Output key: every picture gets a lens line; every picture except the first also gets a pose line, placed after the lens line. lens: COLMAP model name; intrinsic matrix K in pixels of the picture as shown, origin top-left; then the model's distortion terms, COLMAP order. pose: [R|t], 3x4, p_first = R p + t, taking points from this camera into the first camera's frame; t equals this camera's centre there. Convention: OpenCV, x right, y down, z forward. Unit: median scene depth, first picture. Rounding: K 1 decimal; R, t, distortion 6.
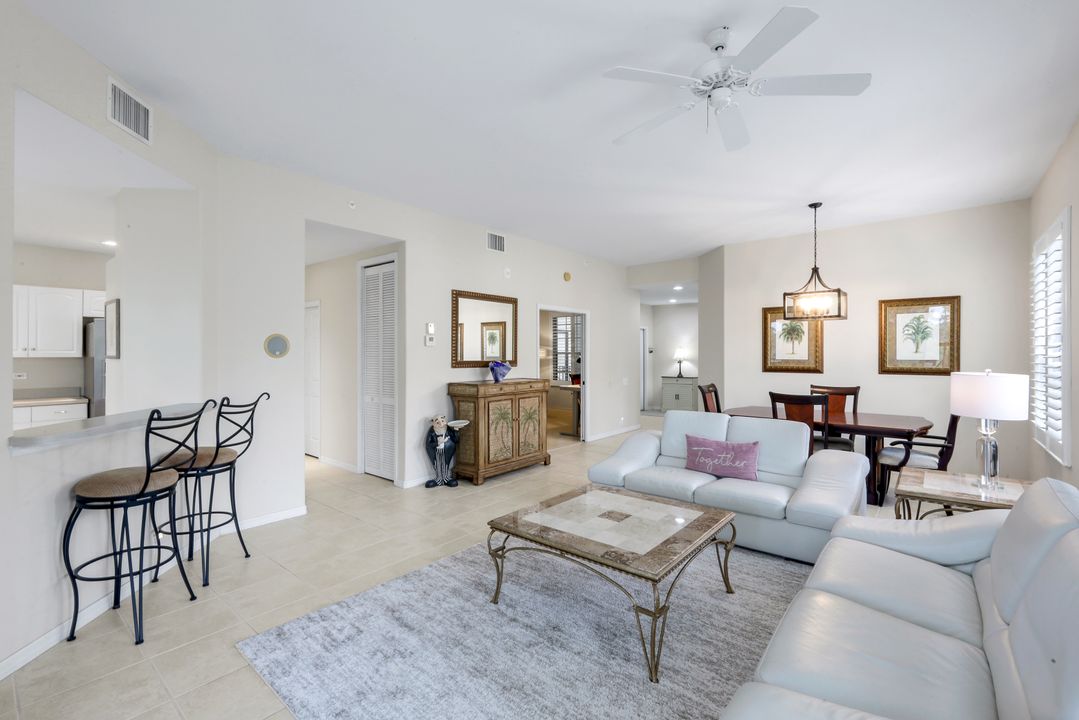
lens RADIAL K [[473.3, 0, 539.9], [0, 473.3, 353.2], [0, 0, 1]] dist [0.001148, 0.000215]
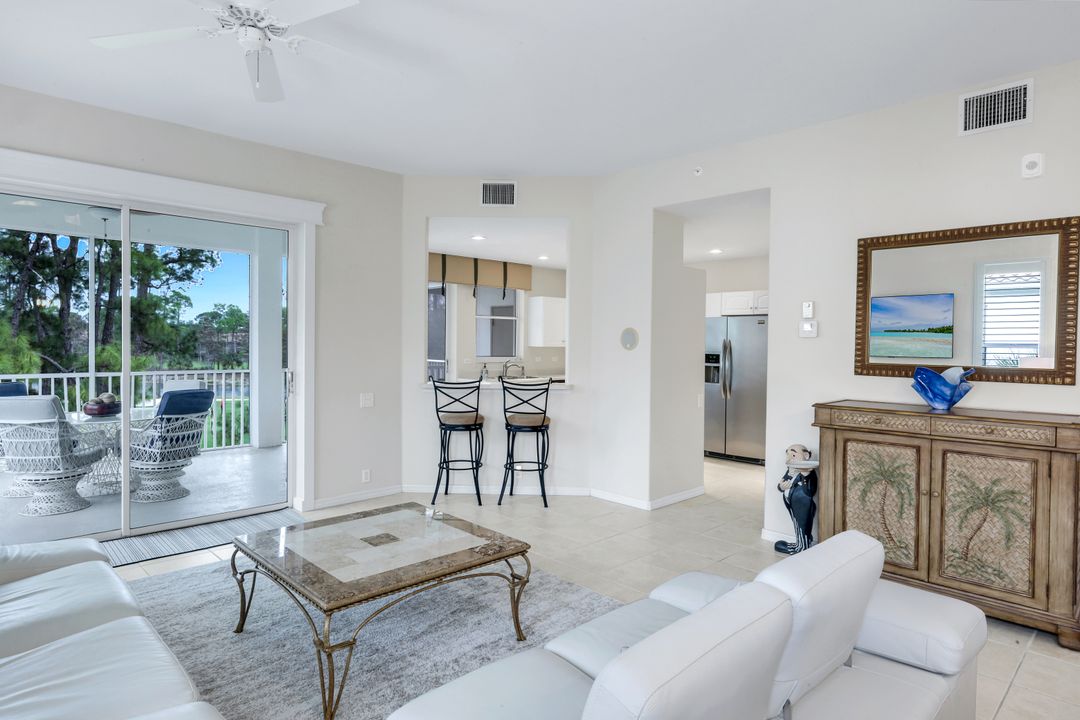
lens RADIAL K [[611.5, 0, 536.9], [0, 611.5, 352.2], [0, 0, 1]] dist [-0.010467, -0.000928]
pose [[-0.110252, 0.015301, -0.993786, 0.603632], [-0.011320, 0.999797, 0.016650, -0.004529], [0.993839, 0.013085, -0.110056, 0.700500]]
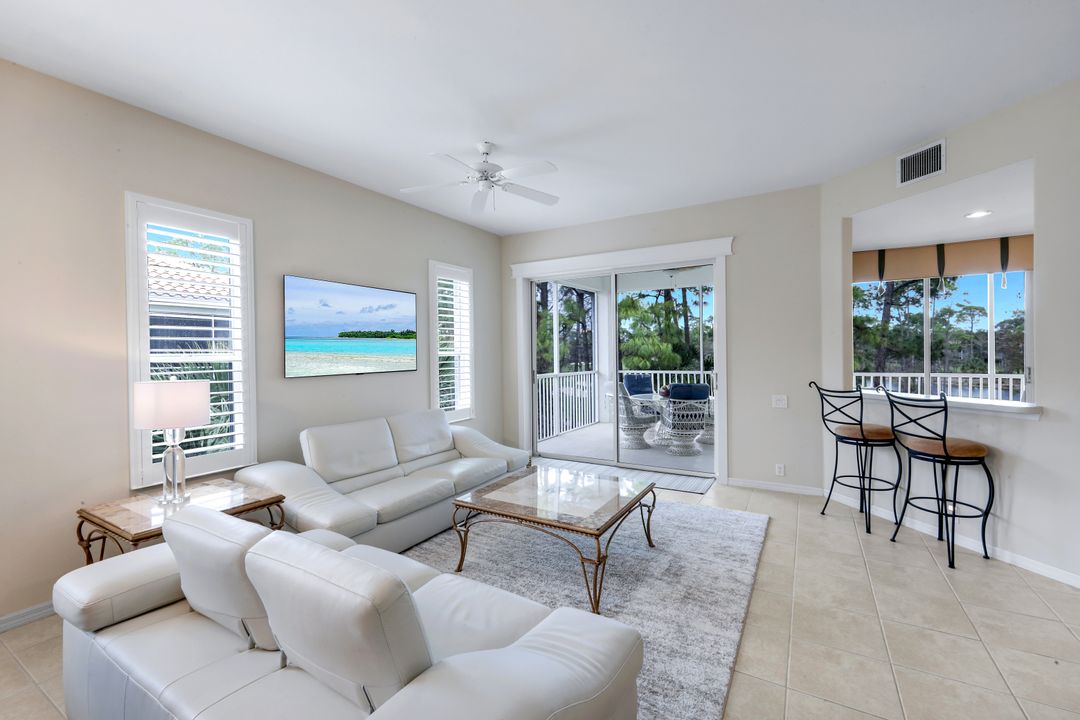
lens RADIAL K [[457.5, 0, 537.1], [0, 457.5, 354.4], [0, 0, 1]] dist [-0.000022, 0.000028]
pose [[-0.988046, 0.014529, -0.153474, 0.194451], [0.013500, 0.999879, 0.007743, -0.003875], [0.153568, 0.005579, -0.988122, 1.072808]]
